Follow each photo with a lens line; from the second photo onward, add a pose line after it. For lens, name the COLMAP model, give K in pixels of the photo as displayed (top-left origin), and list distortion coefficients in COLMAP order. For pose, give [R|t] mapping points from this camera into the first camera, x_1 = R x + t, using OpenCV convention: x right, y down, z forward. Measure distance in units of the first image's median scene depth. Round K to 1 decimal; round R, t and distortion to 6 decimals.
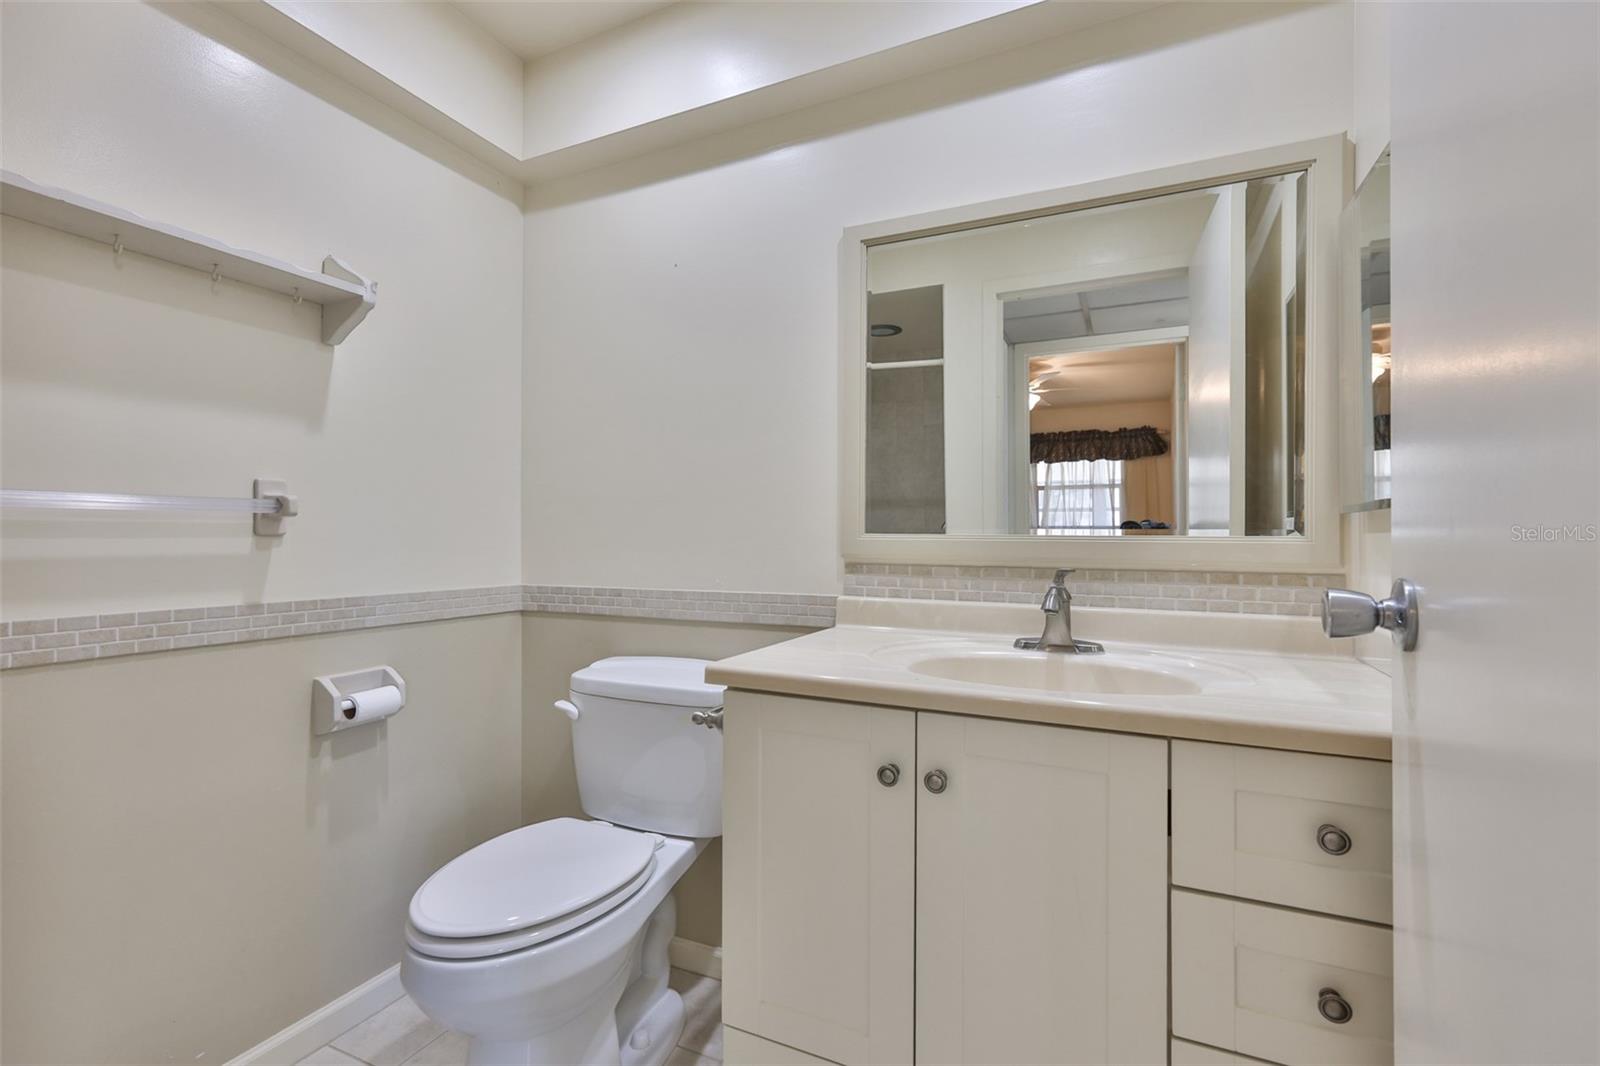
lens RADIAL K [[675.6, 0, 809.0], [0, 675.6, 533.7], [0, 0, 1]] dist [-0.000990, -0.000067]
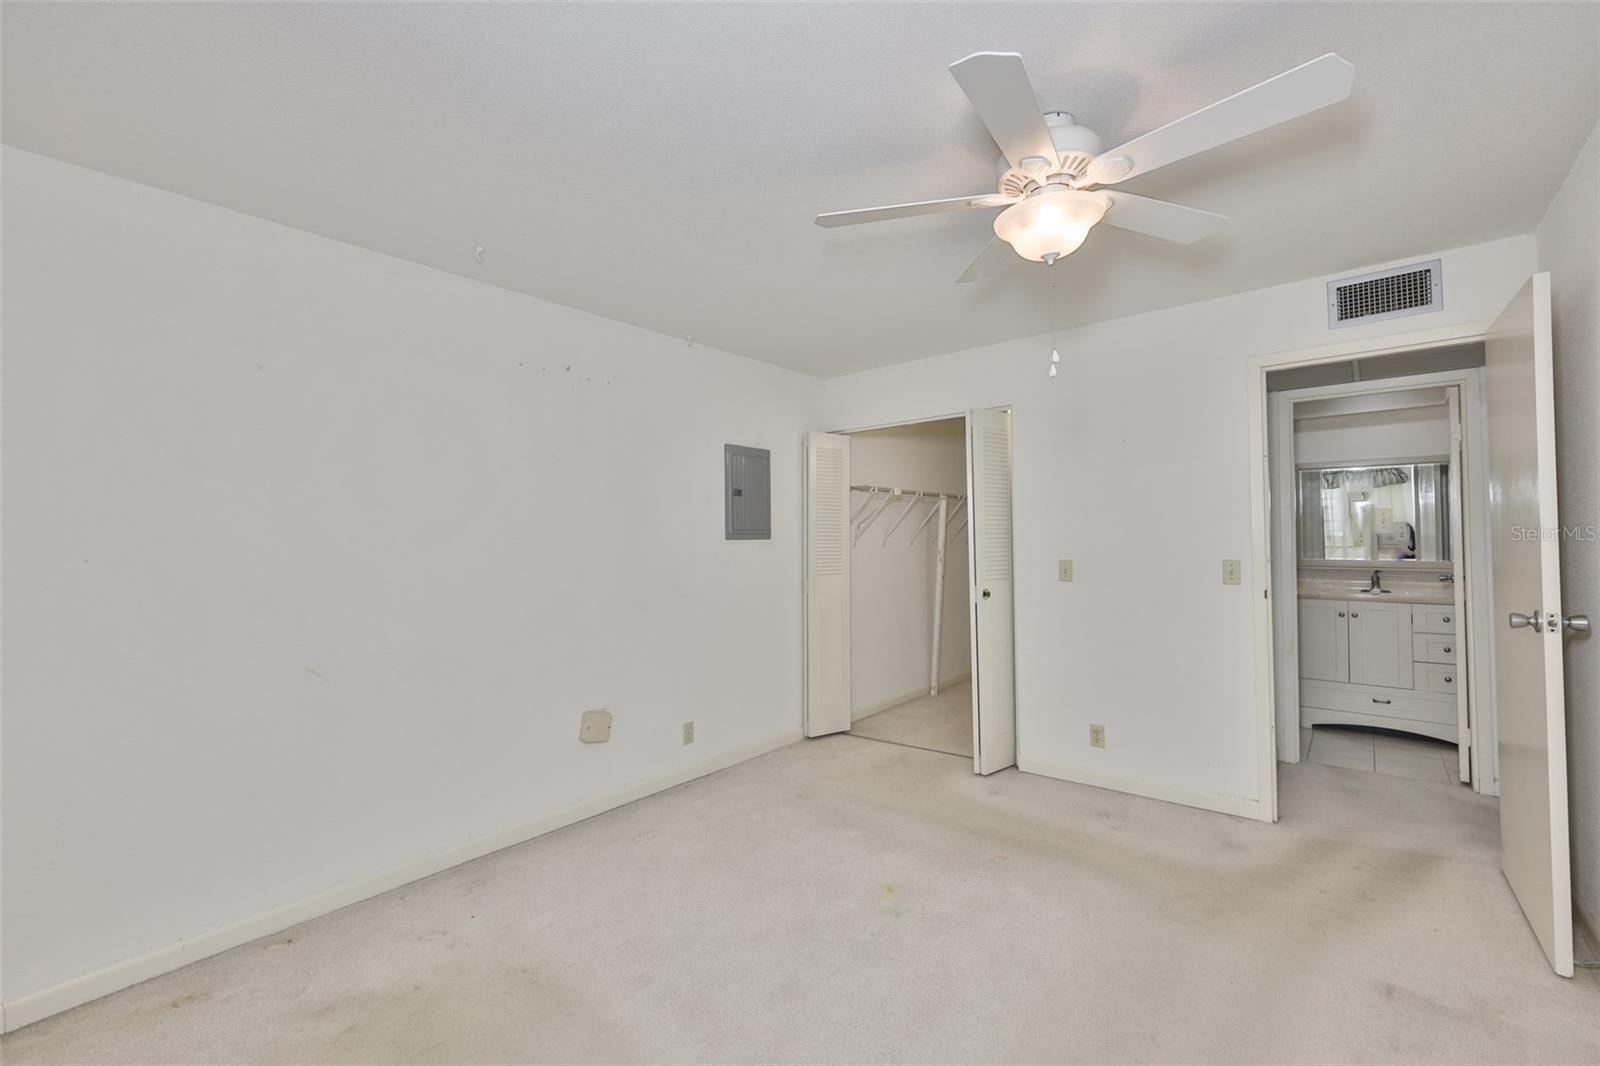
lens RADIAL K [[675.6, 0, 809.0], [0, 675.6, 533.7], [0, 0, 1]] dist [-0.000990, -0.000067]
pose [[0.970881, -0.025498, -0.238203, -1.169385], [0.026305, 0.999654, 0.000211, -0.153764], [0.238115, -0.006471, 0.971215, -2.217547]]
